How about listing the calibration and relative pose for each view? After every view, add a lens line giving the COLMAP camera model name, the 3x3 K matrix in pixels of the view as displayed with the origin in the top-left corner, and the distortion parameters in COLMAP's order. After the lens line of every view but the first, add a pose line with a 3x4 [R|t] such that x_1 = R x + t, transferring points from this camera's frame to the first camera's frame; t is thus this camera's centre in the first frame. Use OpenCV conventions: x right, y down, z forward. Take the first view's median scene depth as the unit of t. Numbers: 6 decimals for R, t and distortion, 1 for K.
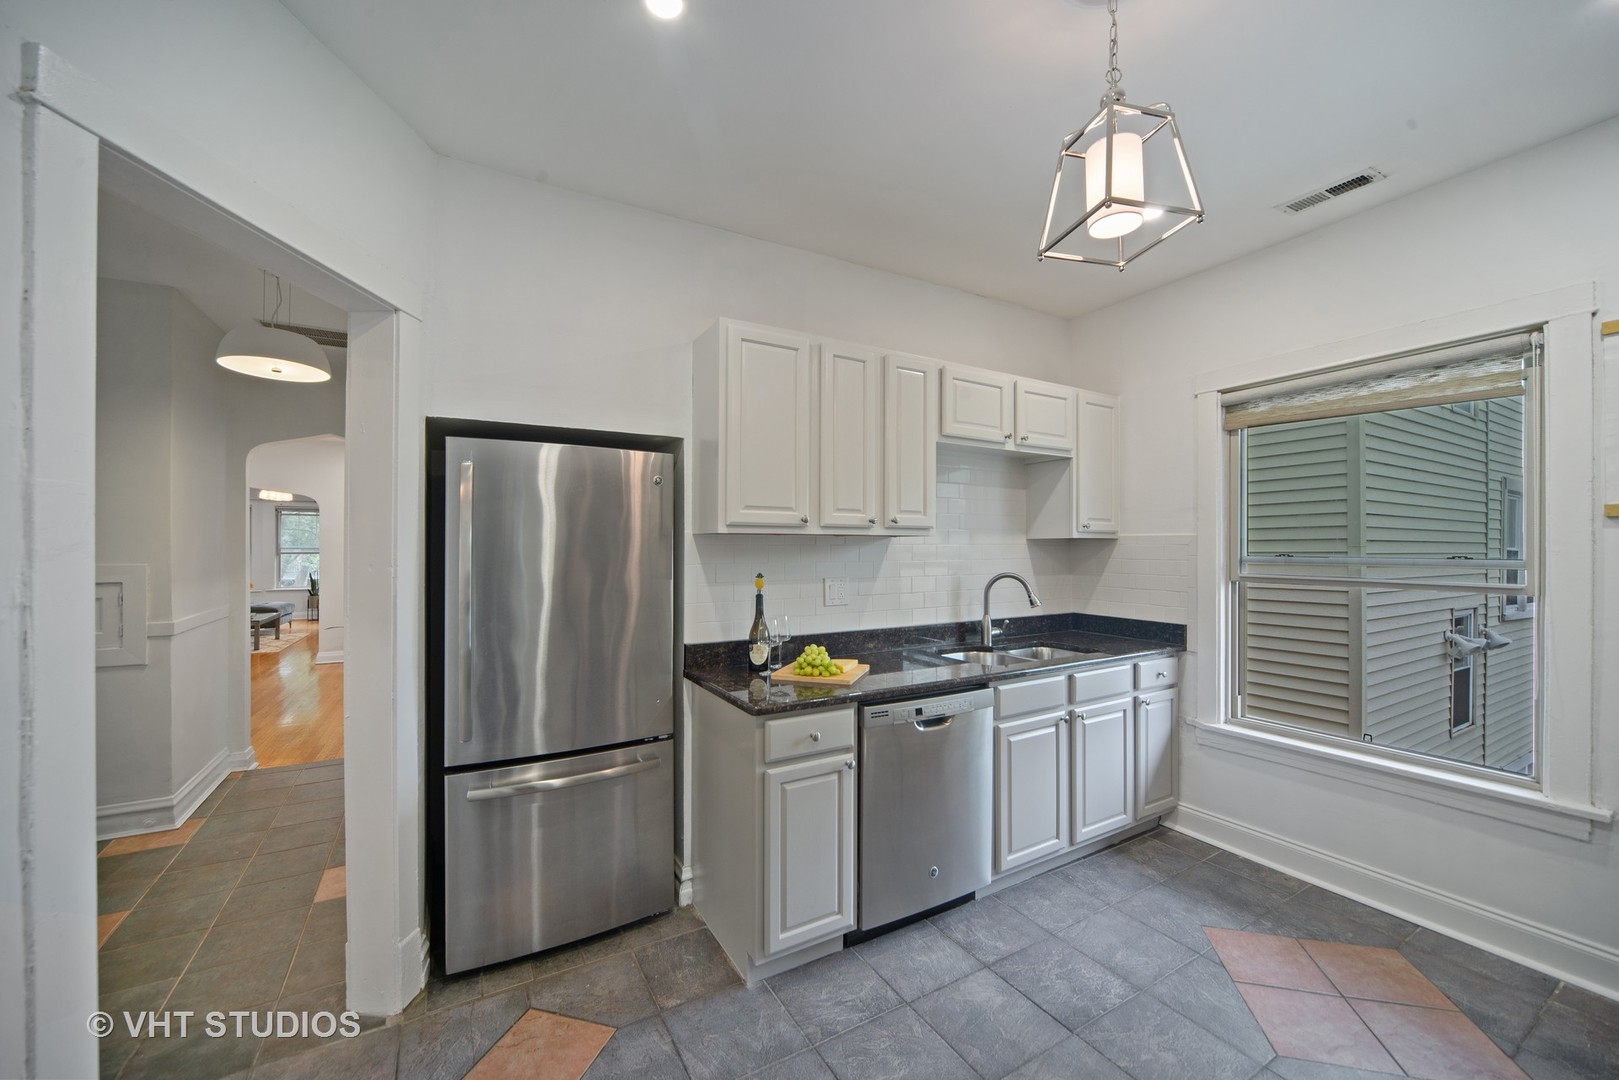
lens RADIAL K [[624.2, 0, 807.7], [0, 624.2, 545.3], [0, 0, 1]] dist [-0.002987, -0.000091]
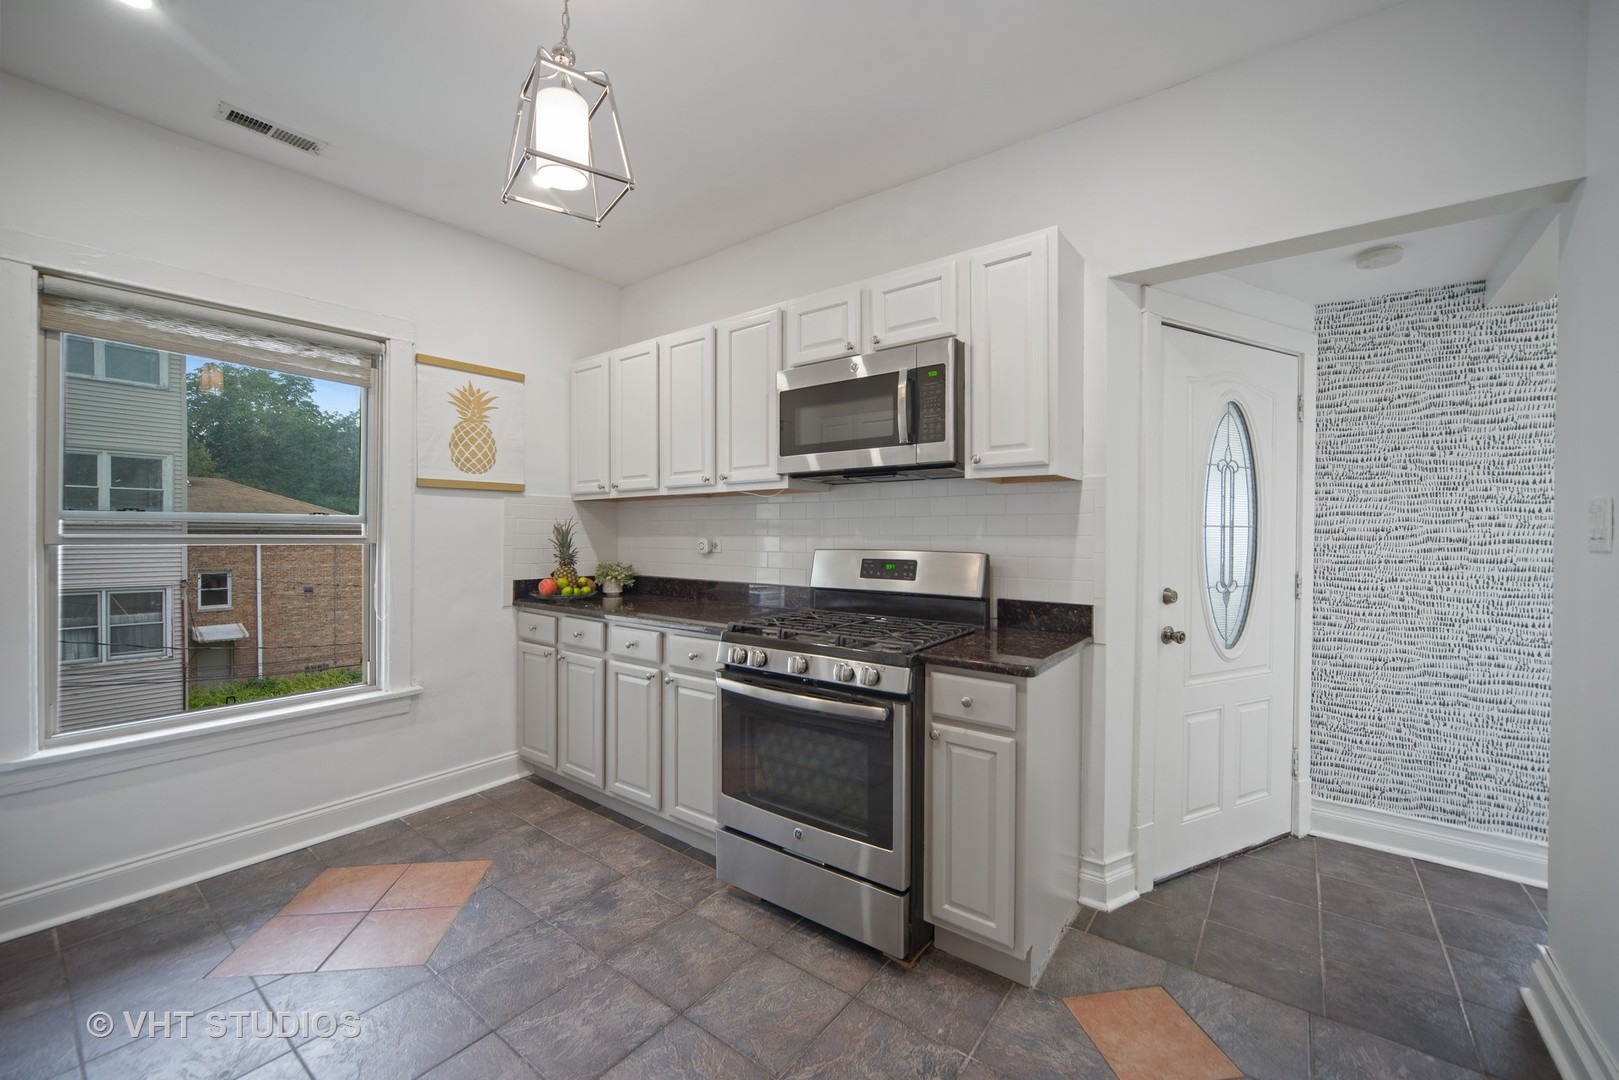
lens RADIAL K [[665.9, 0, 803.3], [0, 665.9, 539.6], [0, 0, 1]] dist [-0.007507, 0.000107]
pose [[-0.395206, -0.016351, 0.918447, -0.413882], [-0.010922, 0.999855, 0.013100, 0.038806], [-0.918528, -0.004854, -0.395327, 0.624771]]
